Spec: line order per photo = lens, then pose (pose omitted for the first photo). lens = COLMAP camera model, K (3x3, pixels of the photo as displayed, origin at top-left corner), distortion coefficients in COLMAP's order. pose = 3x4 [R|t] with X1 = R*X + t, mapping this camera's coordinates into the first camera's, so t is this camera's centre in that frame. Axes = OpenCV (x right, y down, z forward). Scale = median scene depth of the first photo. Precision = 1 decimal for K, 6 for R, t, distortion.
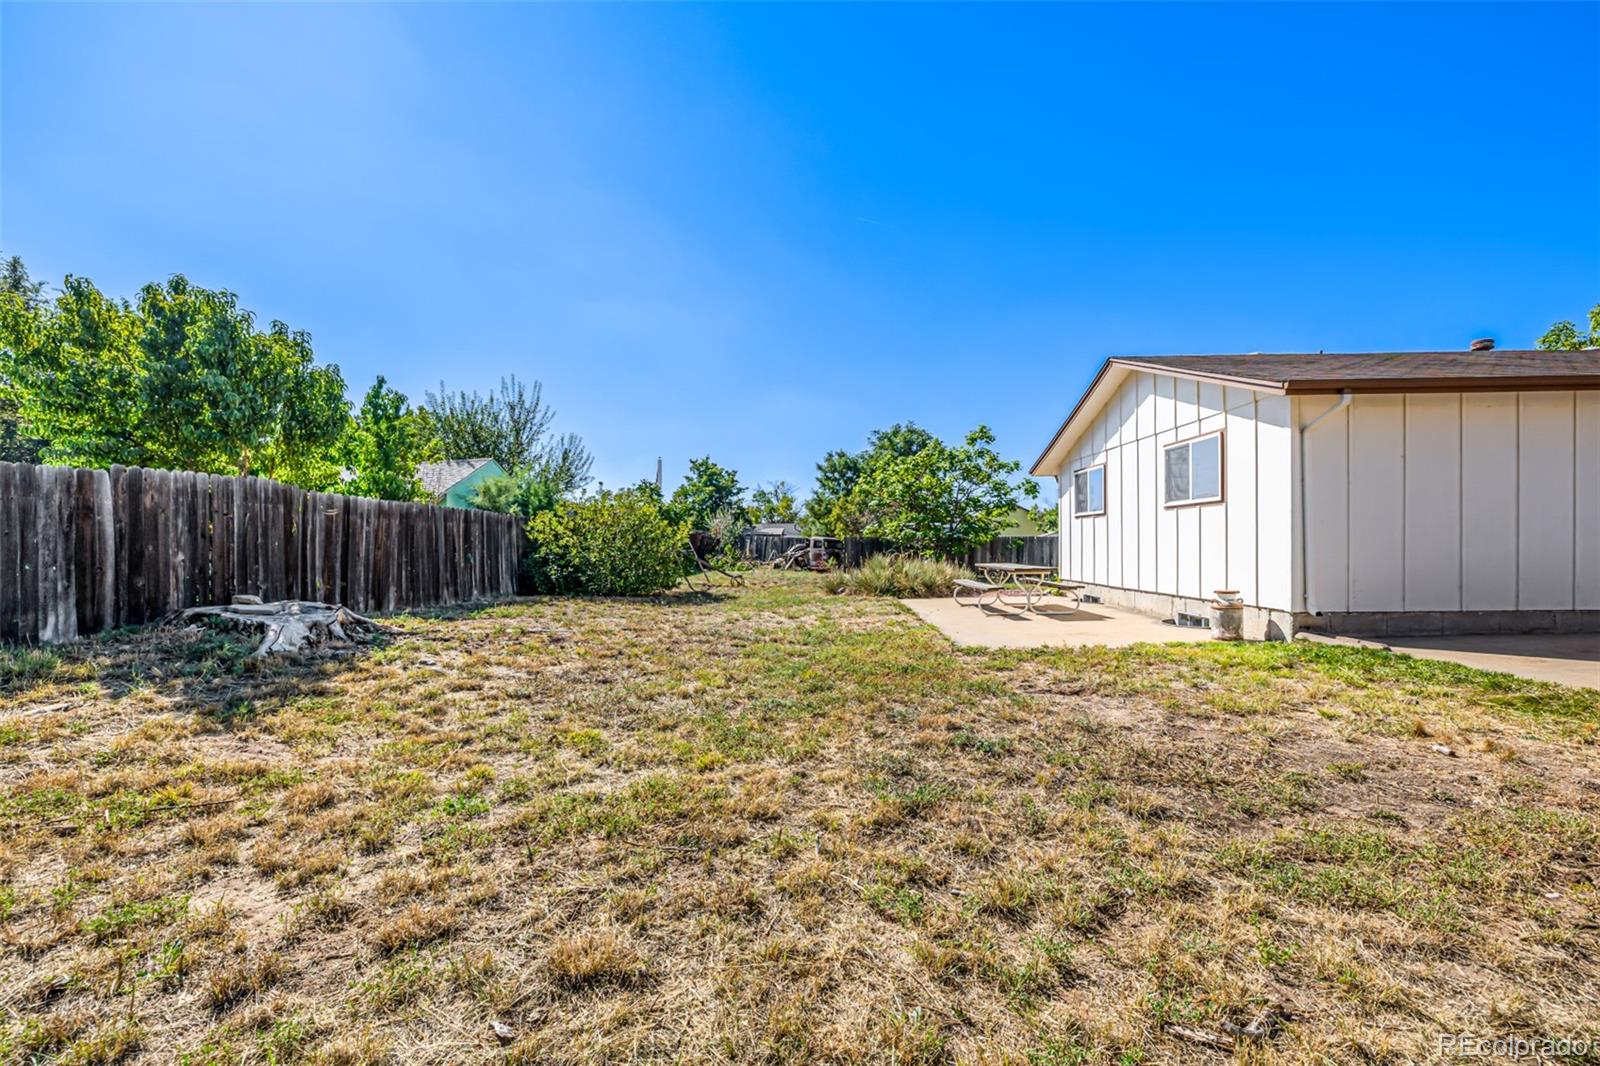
lens RADIAL K [[715.7, 0, 796.2], [0, 715.7, 541.2], [0, 0, 1]] dist [-0.011355, 0.000063]
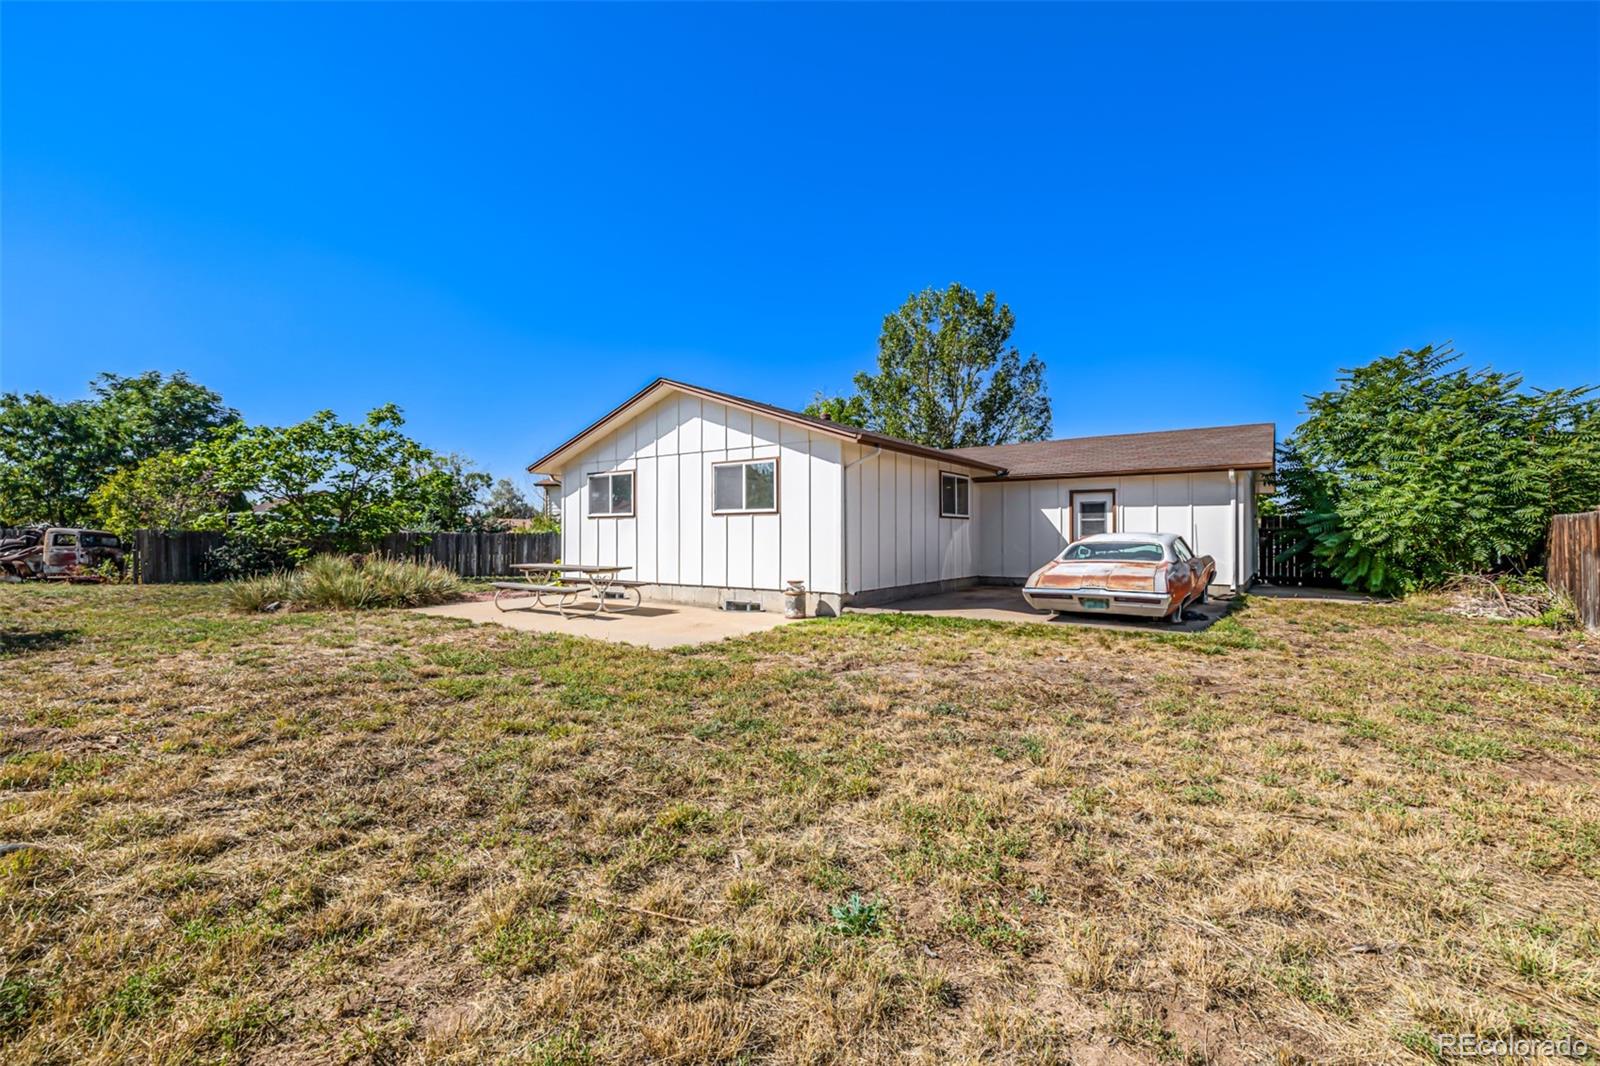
lens RADIAL K [[715.7, 0, 795.3], [0, 715.7, 534.6], [0, 0, 1]] dist [-0.011355, 0.000063]
pose [[0.513441, 0.005582, 0.858107, -0.469600], [-0.008345, 0.999964, -0.001512, -0.013020], [-0.858084, -0.006385, 0.513469, 0.275834]]
